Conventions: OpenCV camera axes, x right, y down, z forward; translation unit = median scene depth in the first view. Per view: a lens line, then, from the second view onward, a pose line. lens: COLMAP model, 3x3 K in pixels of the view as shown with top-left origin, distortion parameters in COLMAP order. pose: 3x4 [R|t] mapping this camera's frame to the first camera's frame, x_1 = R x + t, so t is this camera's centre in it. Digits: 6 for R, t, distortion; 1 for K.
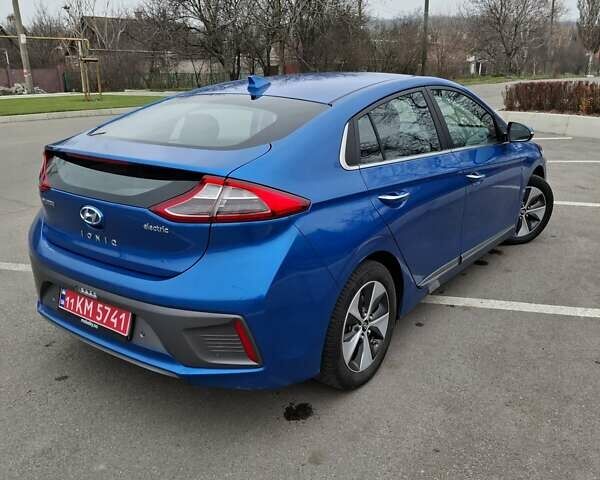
lens RADIAL K [[580.9, 0, 298.8], [0, 580.9, 238.7], [0, 0, 1]] dist [0.070713, 0.000000]
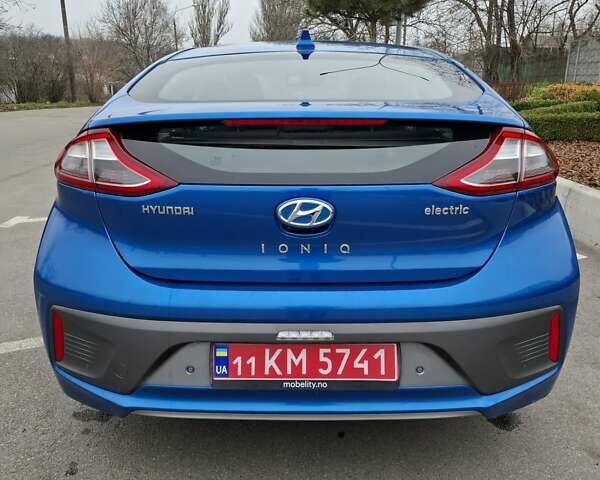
lens RADIAL K [[580.9, 0, 299.6], [0, 580.9, 239.0], [0, 0, 1]] dist [0.070713, 0.000000]
pose [[0.805593, -0.148968, 0.573436, -0.783462], [0.171764, 0.985030, 0.014590, -0.024027], [-0.567025, 0.086742, 0.819121, 0.526163]]
